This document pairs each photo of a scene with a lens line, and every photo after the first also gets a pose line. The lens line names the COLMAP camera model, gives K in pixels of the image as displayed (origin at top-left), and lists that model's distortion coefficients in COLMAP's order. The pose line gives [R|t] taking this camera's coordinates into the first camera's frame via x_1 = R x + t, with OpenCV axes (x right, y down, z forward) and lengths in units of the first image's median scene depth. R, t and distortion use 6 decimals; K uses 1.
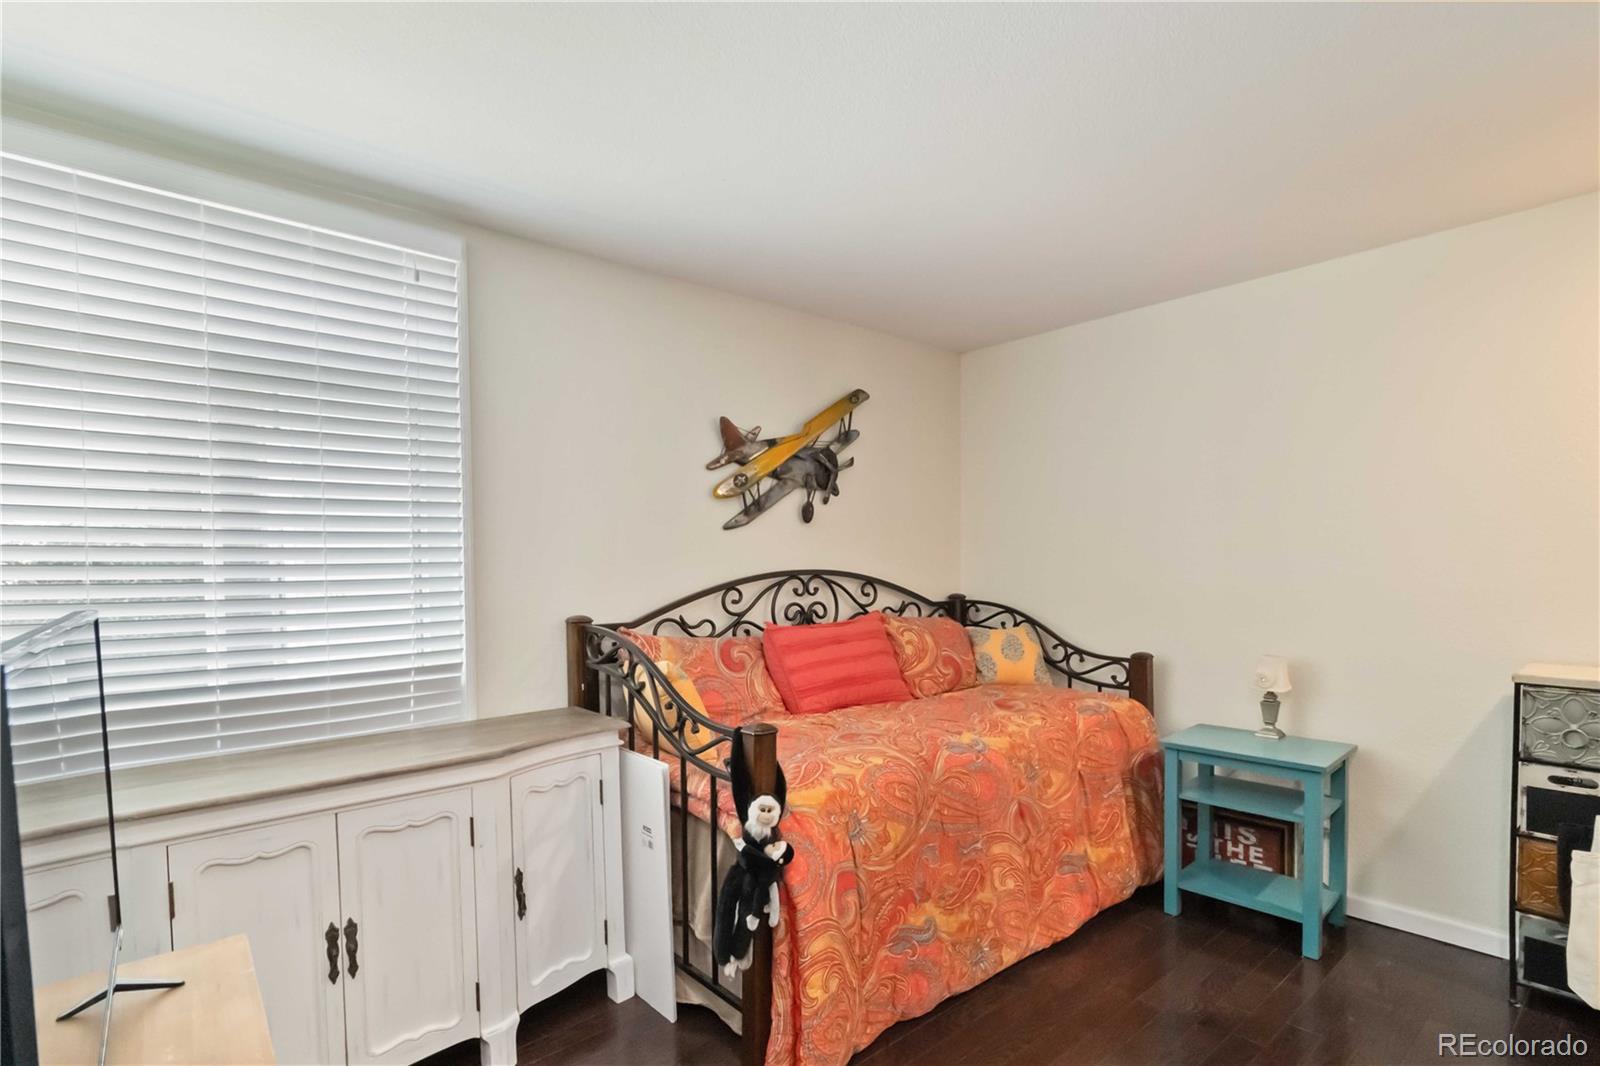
lens RADIAL K [[761.0, 0, 800.5], [0, 761.0, 585.8], [0, 0, 1]] dist [0.000405, -0.000063]
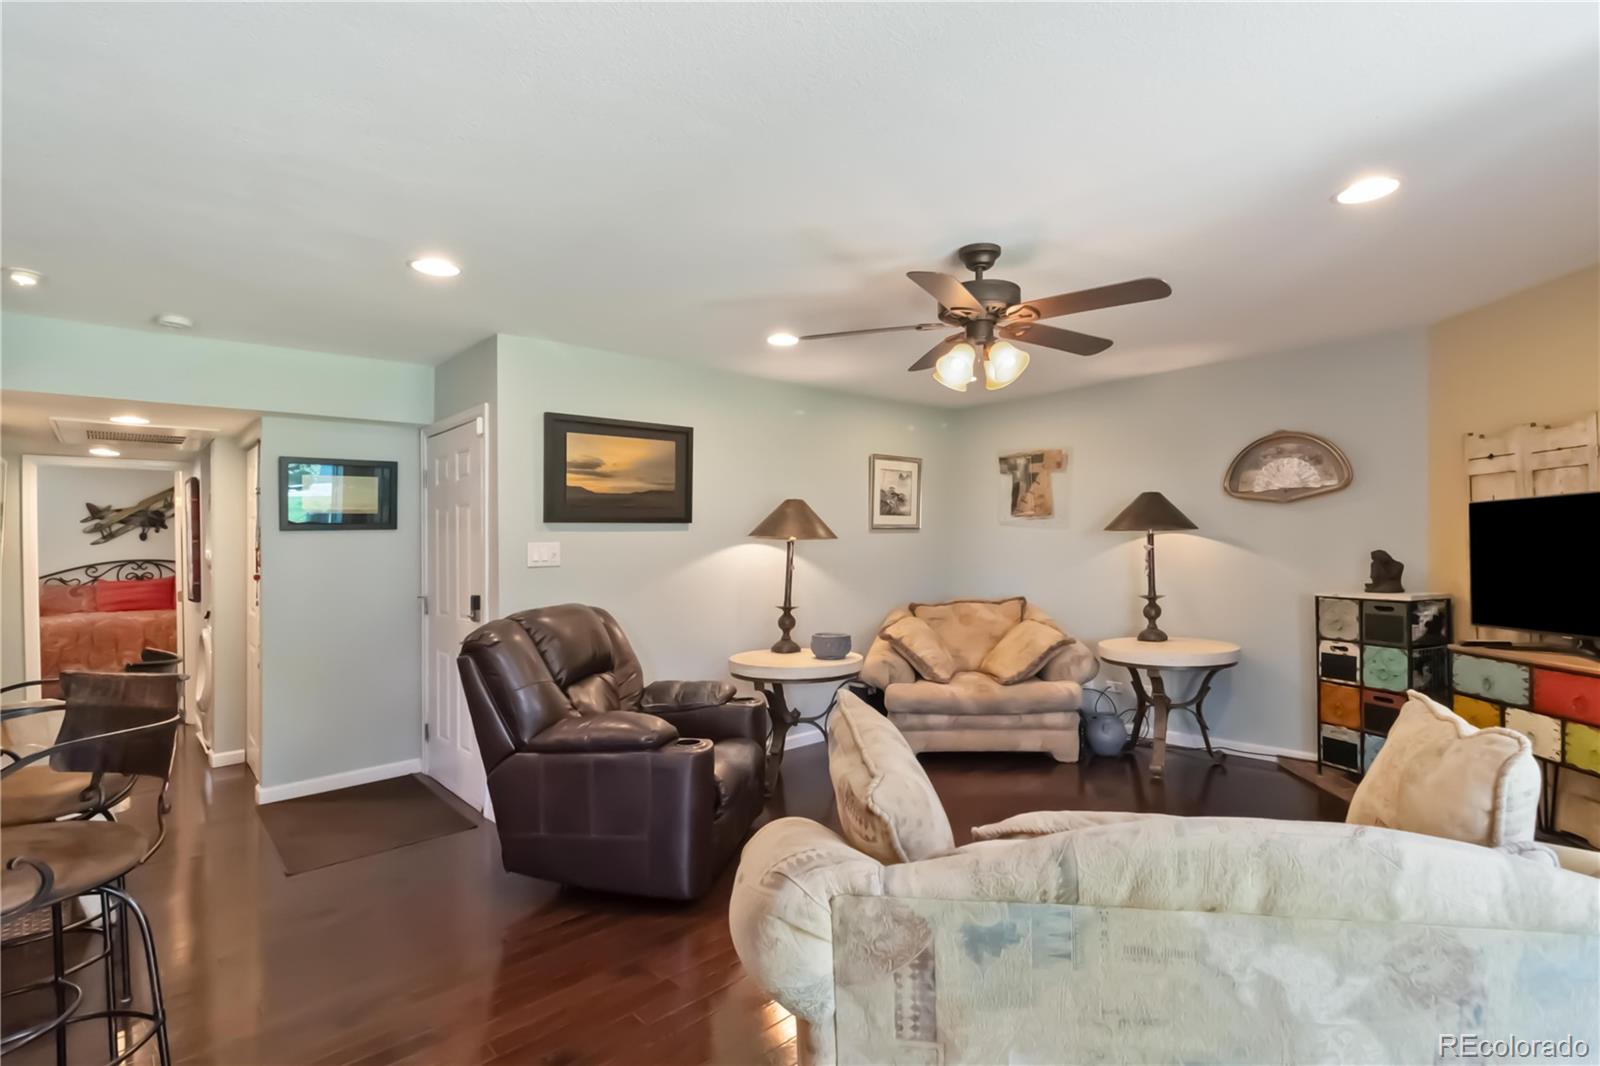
lens RADIAL K [[761.5, 0, 816.6], [0, 761.5, 535.3], [0, 0, 1]] dist [0.003264, -0.000071]
pose [[0.999945, -0.010221, -0.002146, 2.394014], [0.010112, 0.998911, -0.045546, 0.038824], [0.002610, 0.045522, 0.998960, -1.618488]]
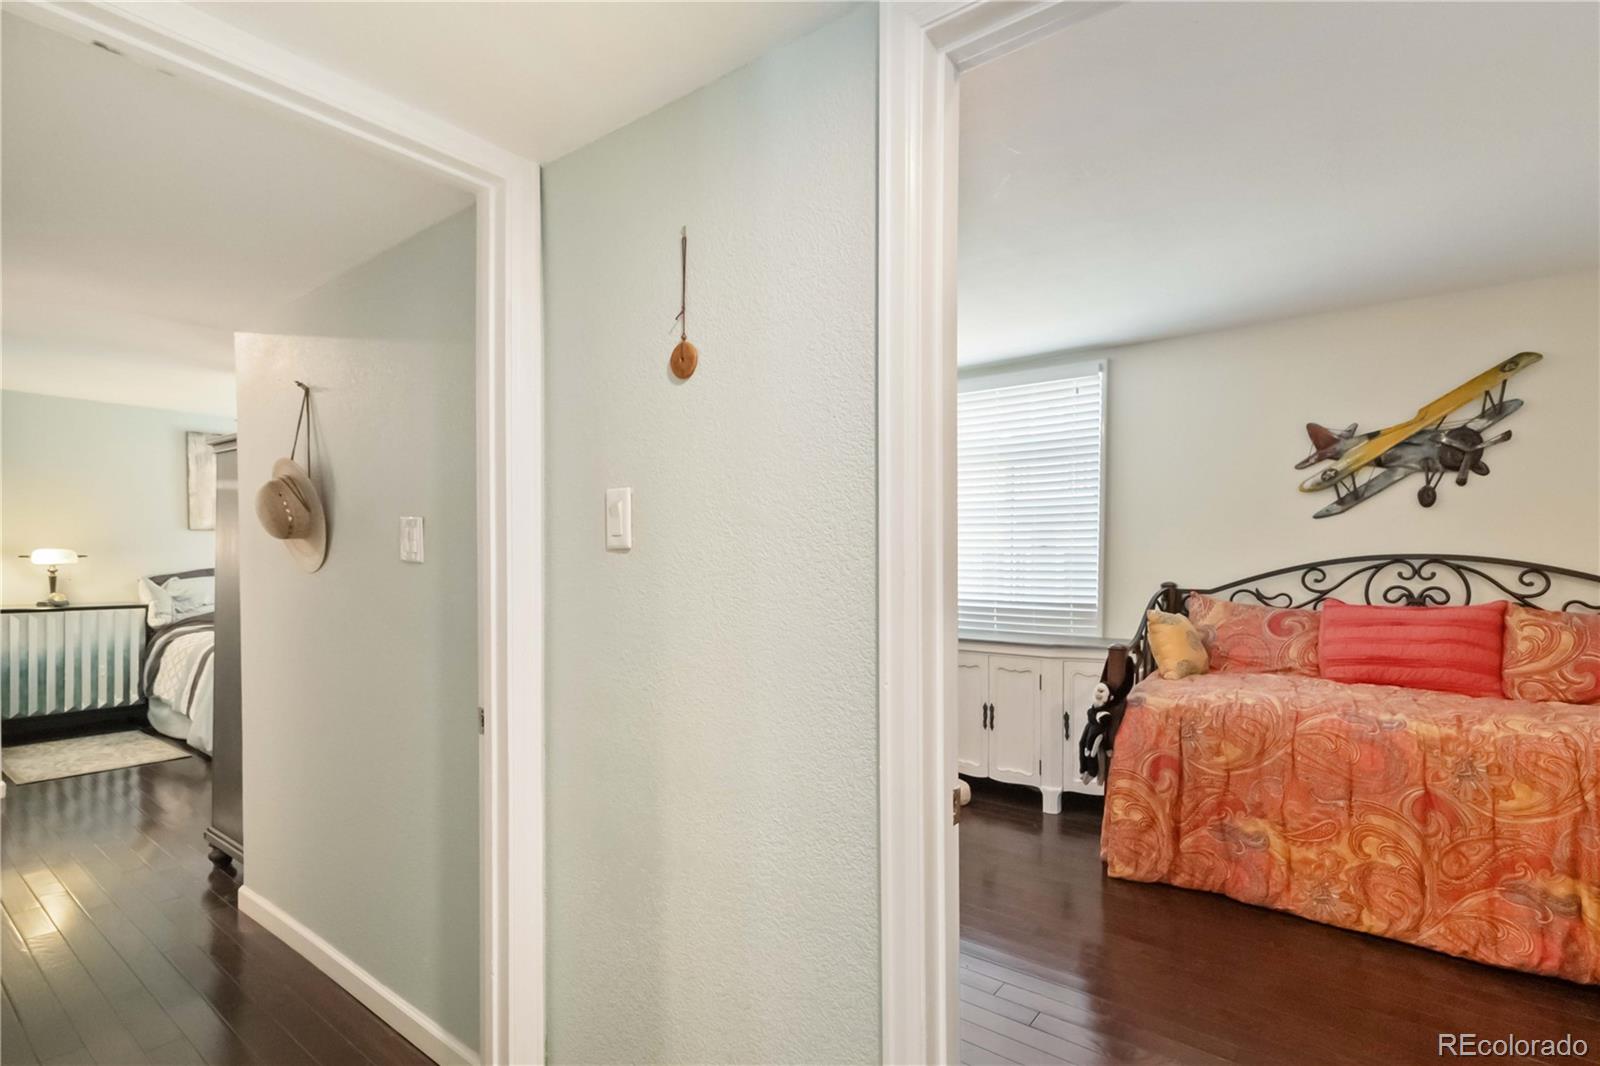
lens RADIAL K [[780.7, 0, 804.8], [0, 780.7, 567.8], [0, 0, 1]] dist [-0.001054, -0.000421]
pose [[0.174339, 0.027116, -0.984312, 0.935409], [-0.035876, 0.999132, 0.021170, 0.004202], [0.984032, 0.031622, 0.175161, 0.023830]]
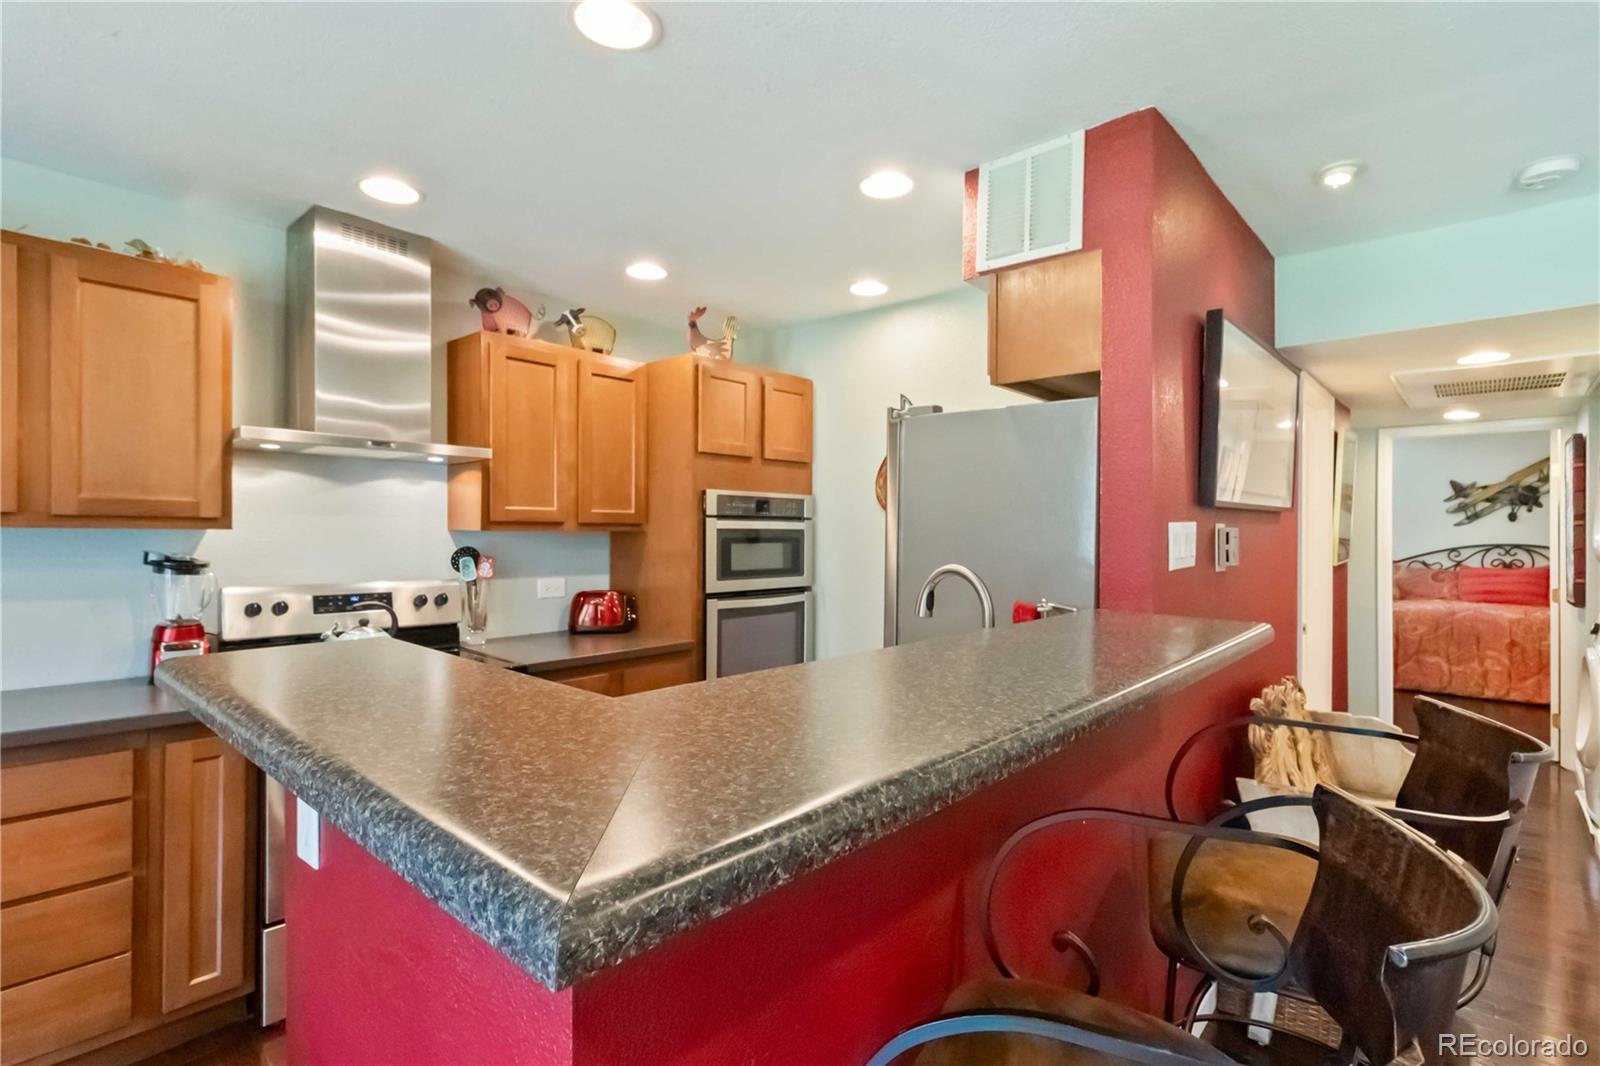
lens RADIAL K [[761.5, 0, 816.6], [0, 761.5, 535.3], [0, 0, 1]] dist [0.003264, -0.000071]
pose [[0.099143, 0.010070, -0.995022, 2.078184], [-0.040925, 0.999144, 0.006034, 0.022858], [0.994231, 0.040123, 0.099470, -1.227036]]
